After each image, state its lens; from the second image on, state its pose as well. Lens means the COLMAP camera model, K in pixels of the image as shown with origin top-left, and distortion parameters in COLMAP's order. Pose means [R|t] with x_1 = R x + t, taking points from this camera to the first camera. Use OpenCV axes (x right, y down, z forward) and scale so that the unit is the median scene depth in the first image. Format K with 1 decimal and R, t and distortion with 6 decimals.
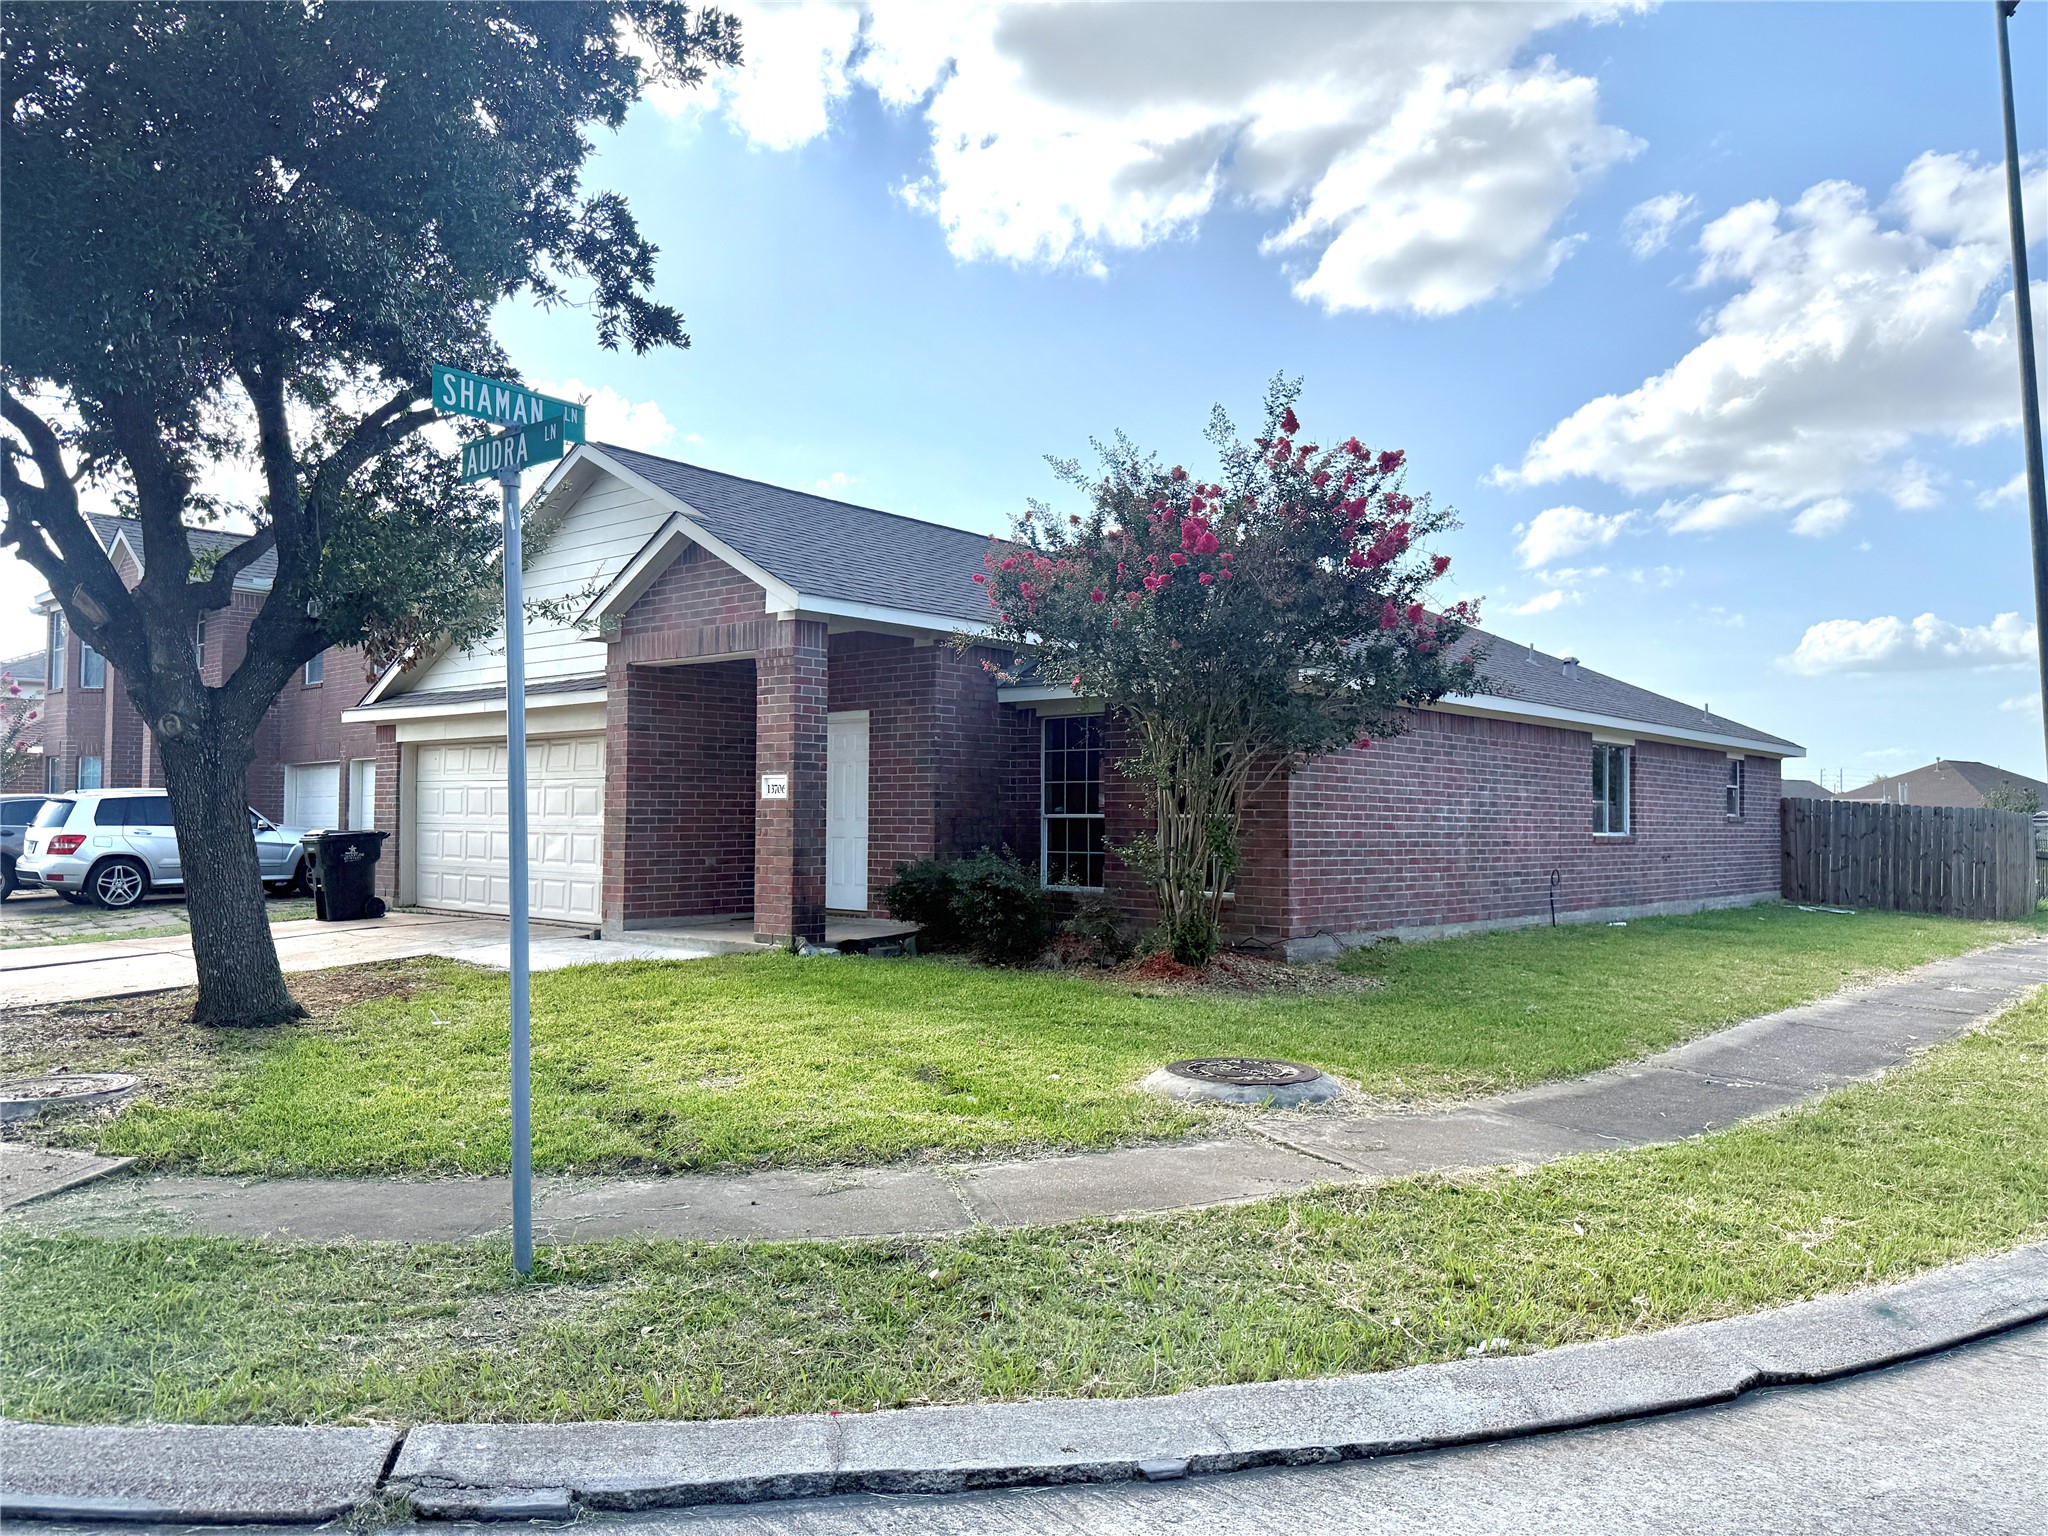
lens RADIAL K [[1438.5, 0, 1025.6], [0, 1438.5, 775.5], [0, 0, 1]] dist [0.002704, 0.000010]
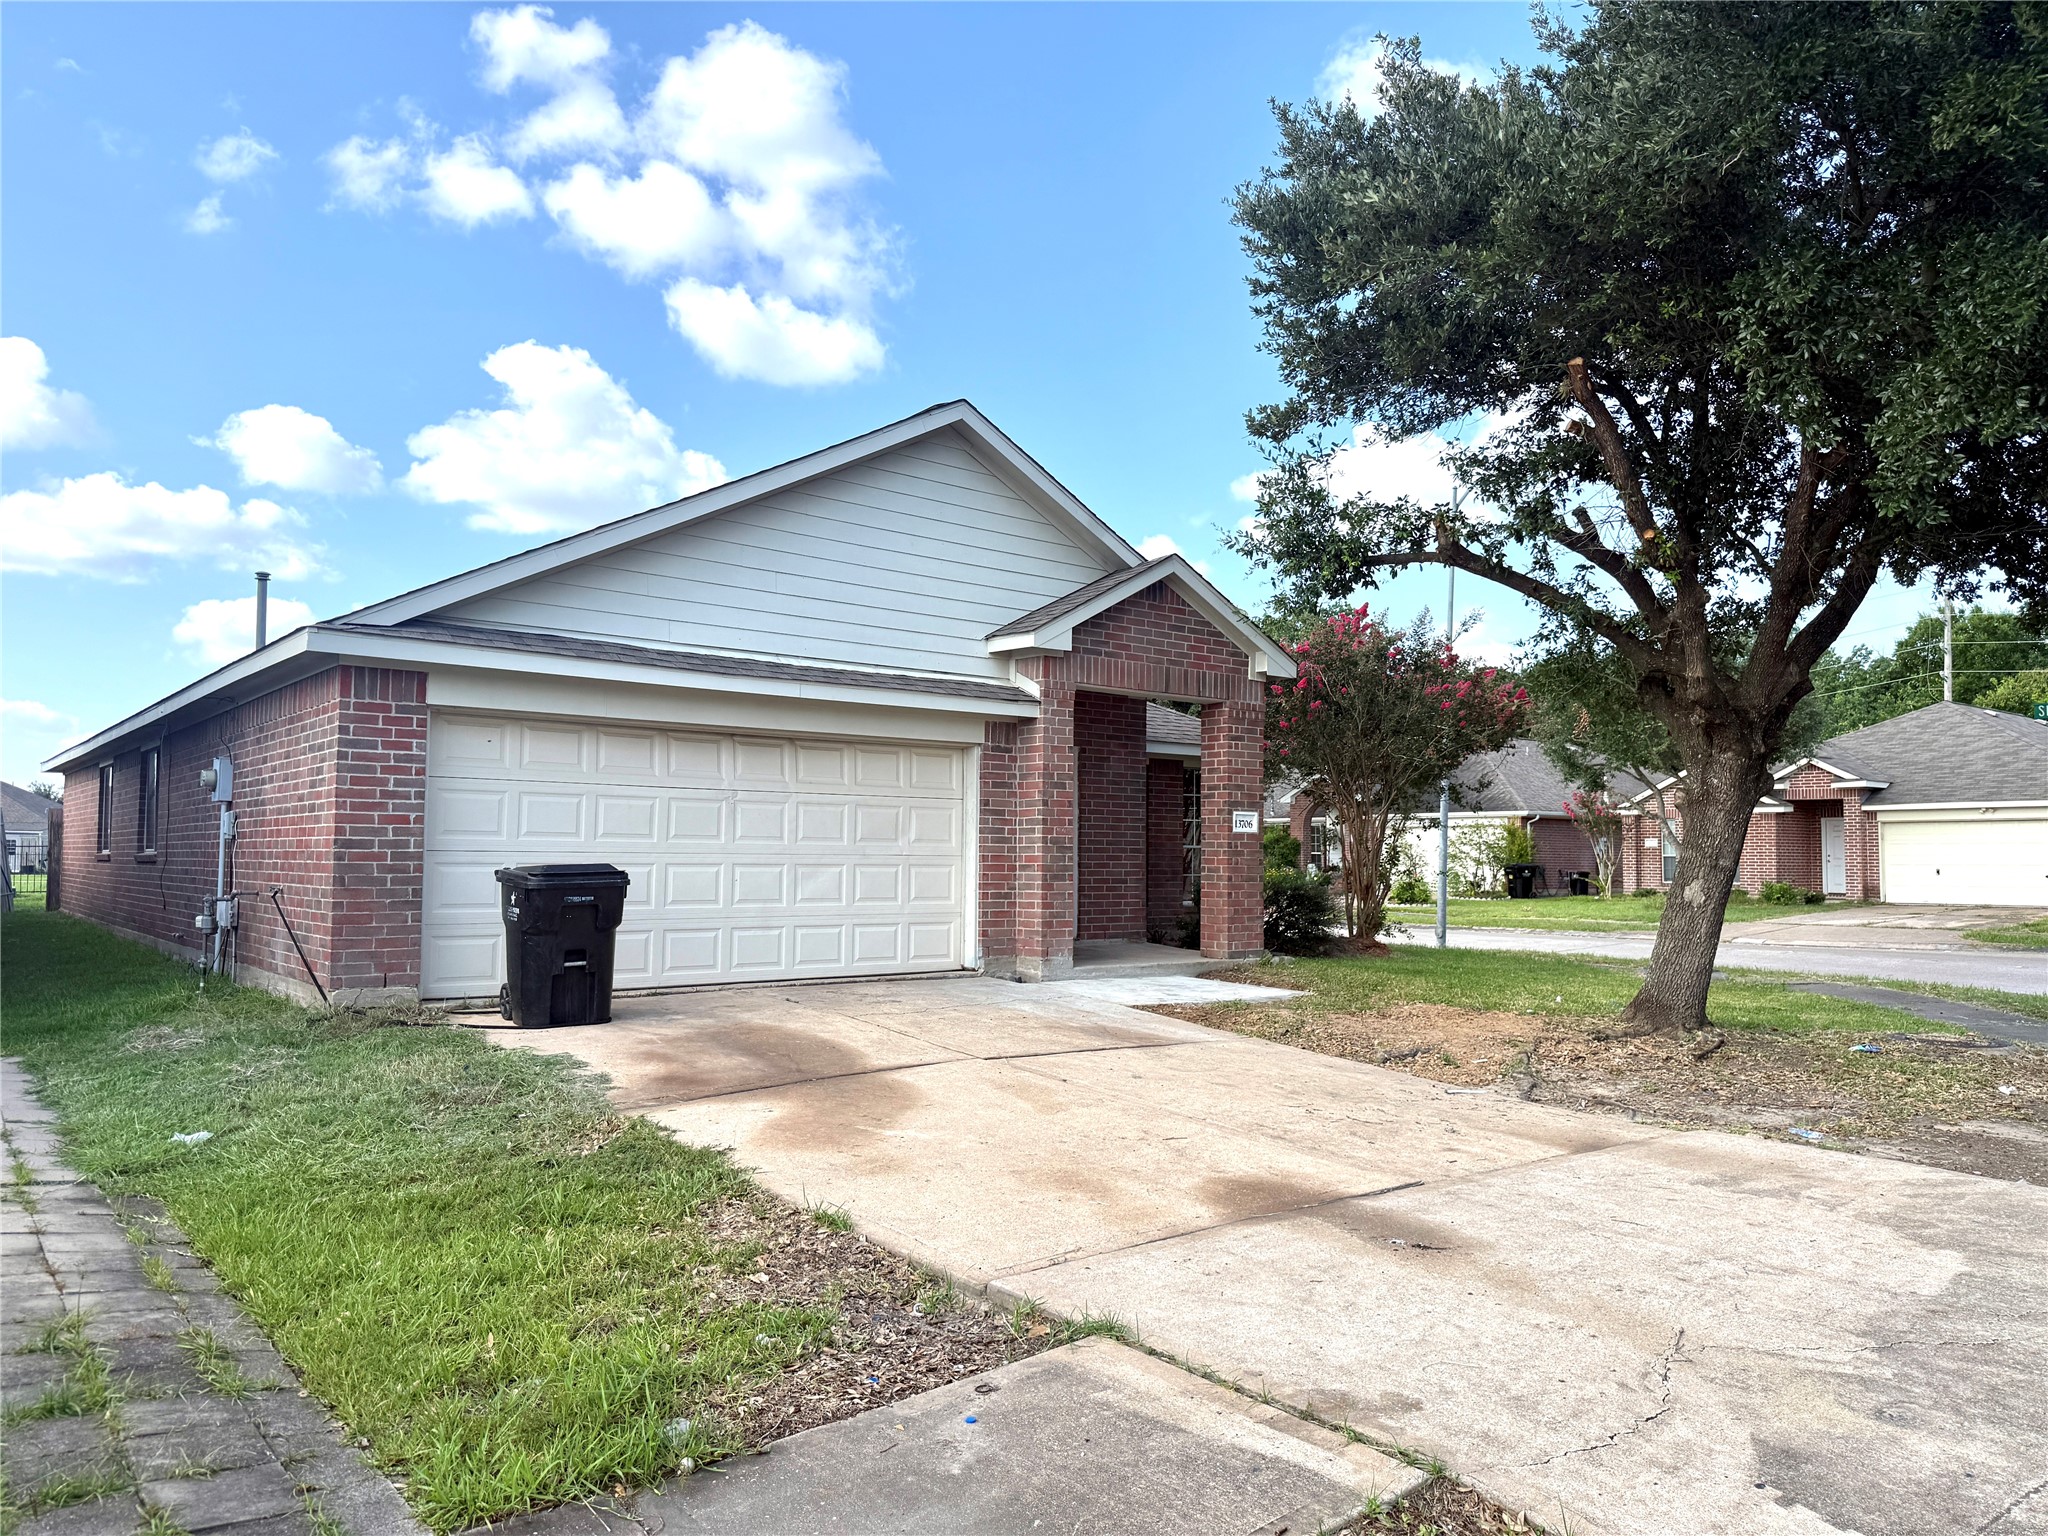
lens RADIAL K [[1438.5, 0, 1025.1], [0, 1438.5, 767.4], [0, 0, 1]] dist [0.002704, 0.000010]
pose [[0.220110, 0.055756, 0.973880, -1.202996], [-0.041931, 0.997983, -0.047659, 0.023678], [-0.974574, -0.030345, 0.222004, 0.822912]]
